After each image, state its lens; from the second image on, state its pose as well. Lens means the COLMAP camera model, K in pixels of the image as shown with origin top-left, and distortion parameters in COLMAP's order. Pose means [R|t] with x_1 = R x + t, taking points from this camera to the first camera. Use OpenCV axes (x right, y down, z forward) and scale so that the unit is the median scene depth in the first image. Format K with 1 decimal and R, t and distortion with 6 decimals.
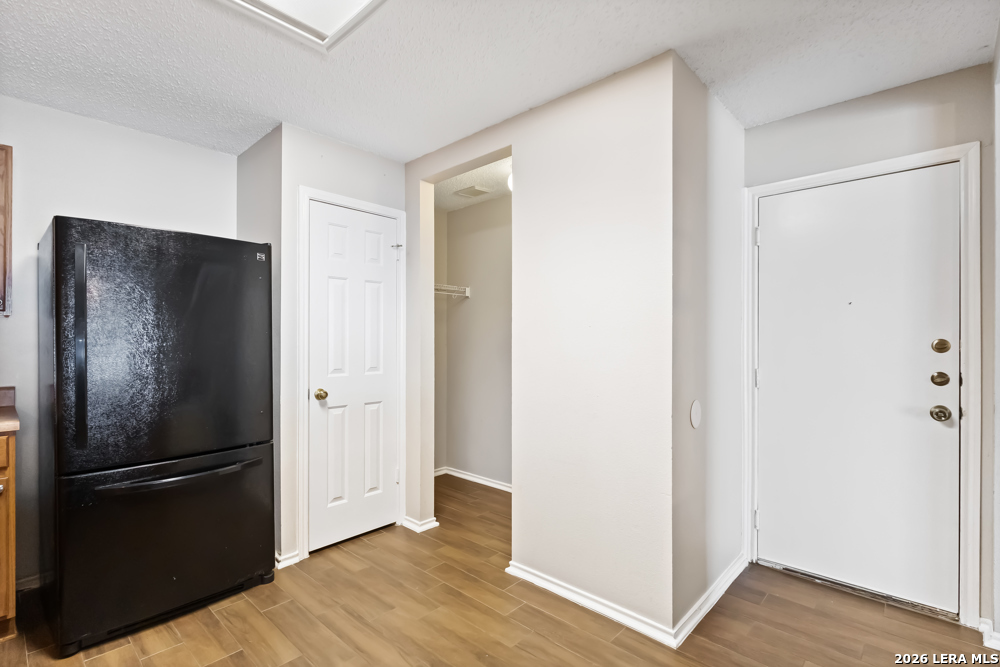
lens RADIAL K [[472.7, 0, 500.0], [0, 472.7, 333.5], [0, 0, 1]] dist [0.000933, 0.000334]
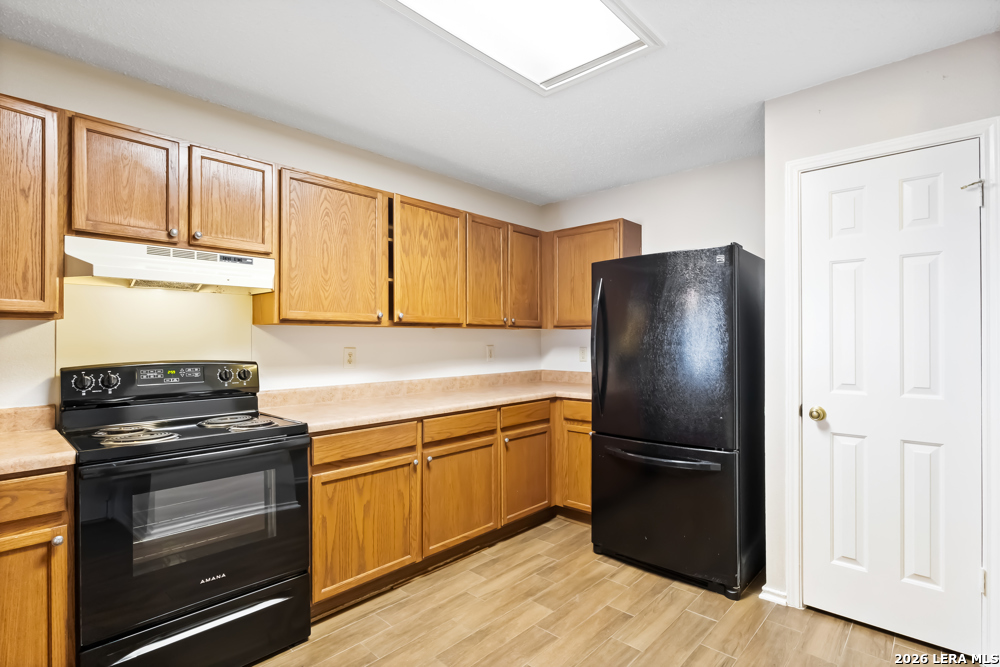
lens RADIAL K [[491.3, 0, 500.0], [0, 491.3, 333.5], [0, 0, 1]] dist [0.001426, 0.000082]
pose [[-0.000382, -0.012836, -0.999918, 0.462429], [0.006848, 0.999894, -0.012838, 0.002875], [0.999976, -0.006852, -0.000294, 0.493949]]
